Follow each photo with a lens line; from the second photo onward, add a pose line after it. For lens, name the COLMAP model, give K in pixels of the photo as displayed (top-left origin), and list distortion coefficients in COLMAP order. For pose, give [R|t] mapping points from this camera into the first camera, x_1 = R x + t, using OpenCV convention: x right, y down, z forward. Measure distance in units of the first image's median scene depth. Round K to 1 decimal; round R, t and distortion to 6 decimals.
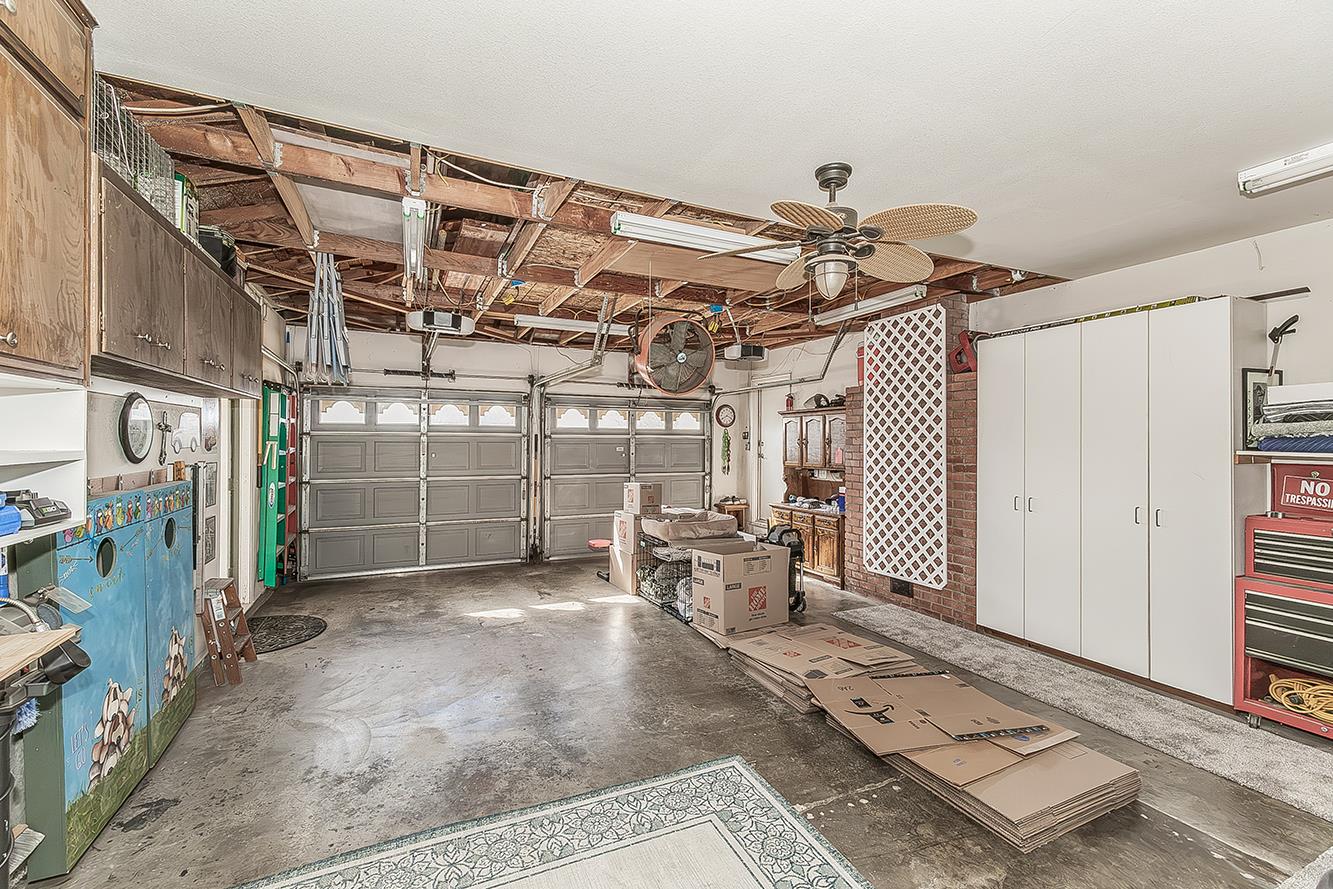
lens RADIAL K [[583.1, 0, 658.3], [0, 583.1, 453.4], [0, 0, 1]] dist [0.001402, 0.000363]
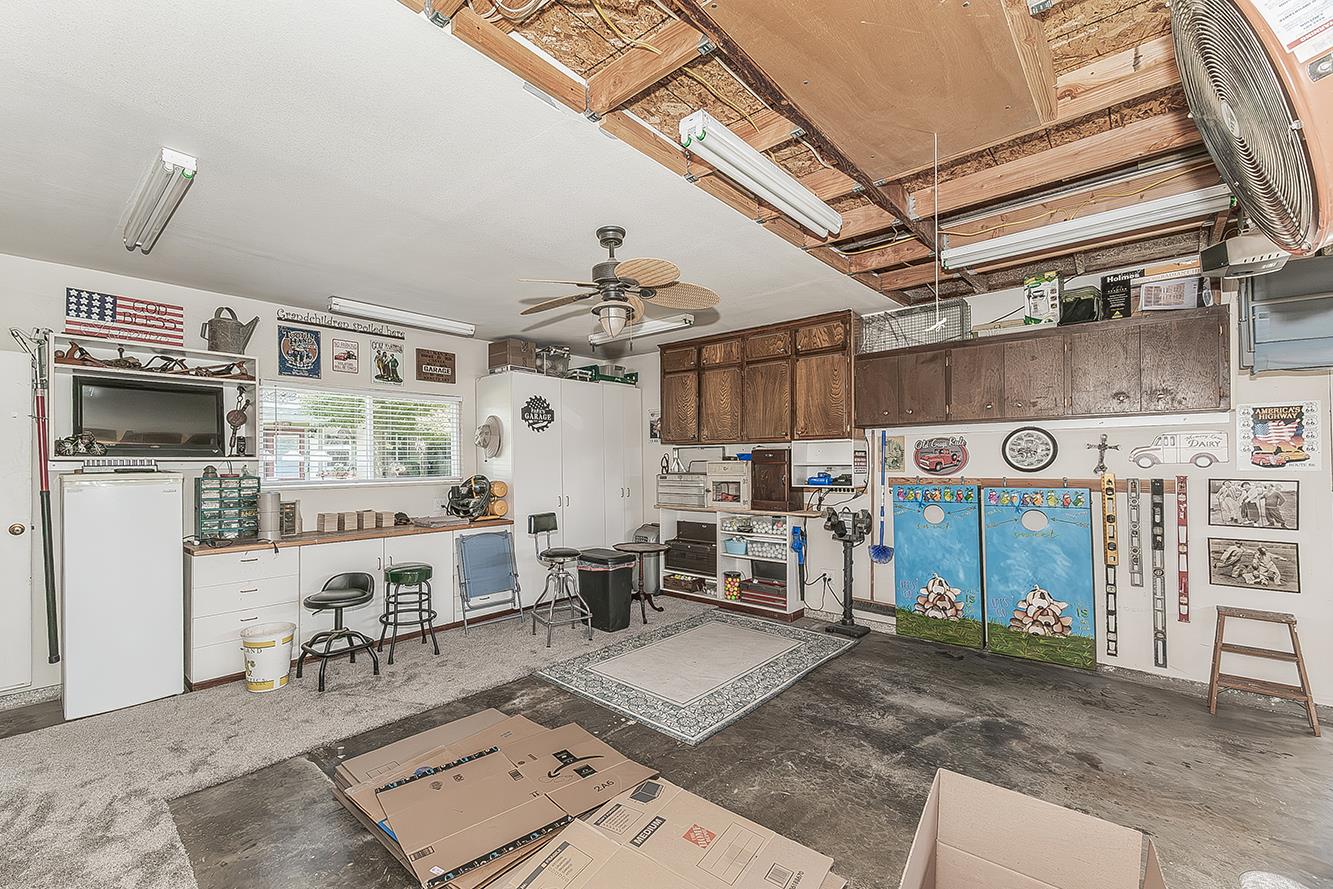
lens RADIAL K [[546.0, 0, 636.2], [0, 546.0, 450.6], [0, 0, 1]] dist [0.011418, 0.000035]
pose [[-0.922301, -0.010591, -0.386328, 0.603596], [-0.010657, 0.999941, -0.001970, -0.026323], [0.386326, 0.002300, -0.922359, 1.795912]]
